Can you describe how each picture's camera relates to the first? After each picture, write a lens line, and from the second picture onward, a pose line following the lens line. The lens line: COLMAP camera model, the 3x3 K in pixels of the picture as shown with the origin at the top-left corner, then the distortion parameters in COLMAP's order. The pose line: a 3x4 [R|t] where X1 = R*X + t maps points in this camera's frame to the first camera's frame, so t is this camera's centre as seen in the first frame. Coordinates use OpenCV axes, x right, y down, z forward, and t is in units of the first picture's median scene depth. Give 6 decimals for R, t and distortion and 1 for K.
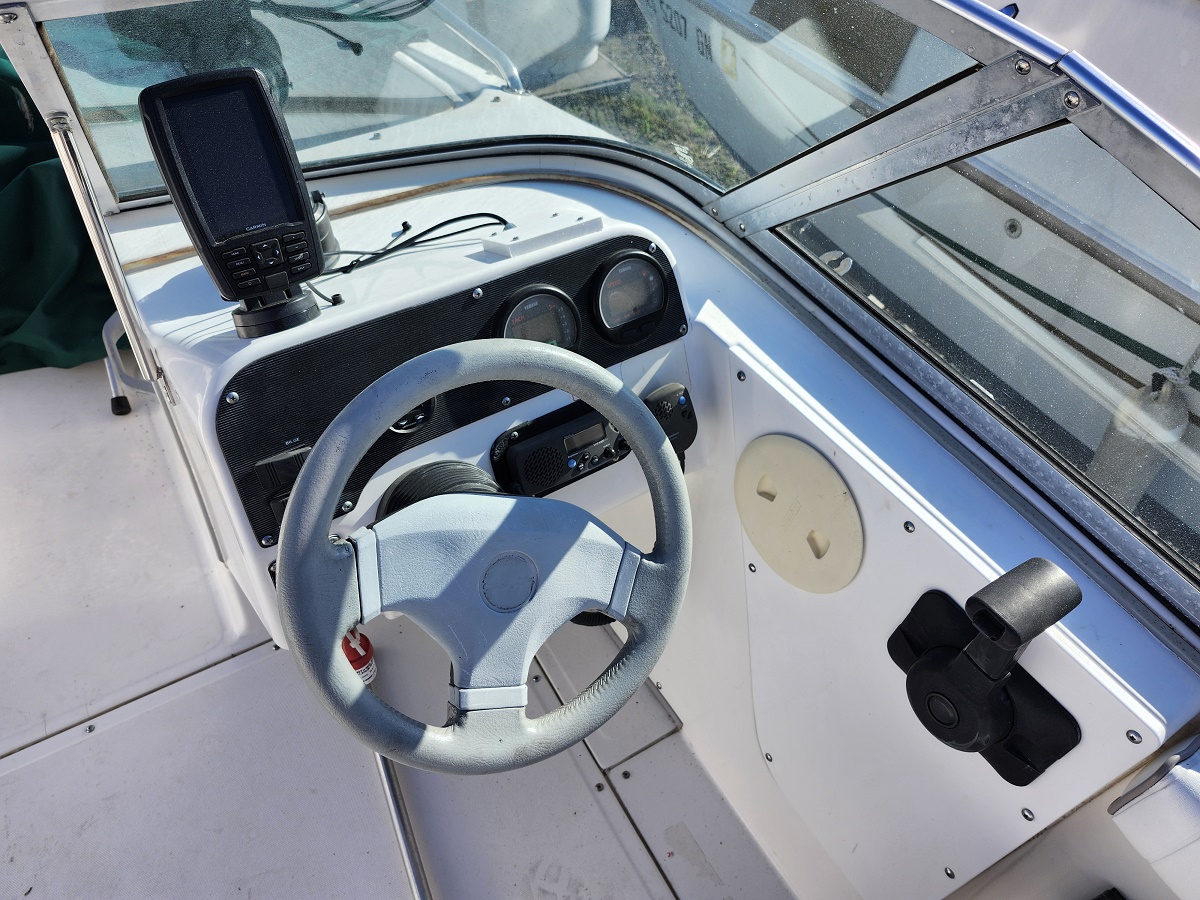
lens RADIAL K [[856.5, 0, 583.2], [0, 856.5, 457.8], [0, 0, 1]] dist [0.071702, -0.066408]
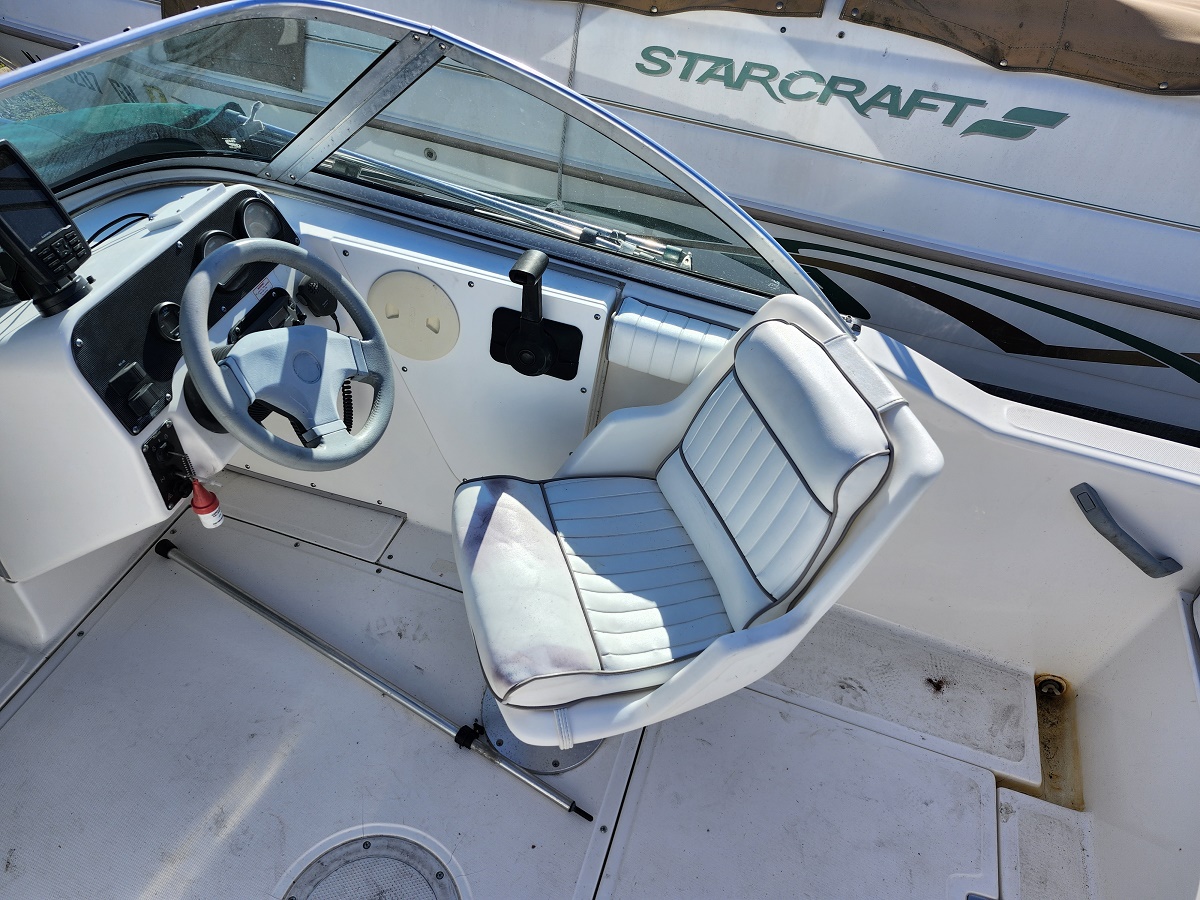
lens RADIAL K [[856.5, 0, 583.2], [0, 856.5, 457.8], [0, 0, 1]] dist [0.071702, -0.066408]
pose [[0.754574, -0.444731, 0.482528, -0.531674], [0.454088, 0.884711, 0.105311, 0.338985], [-0.473733, 0.139645, 0.869527, -0.721447]]
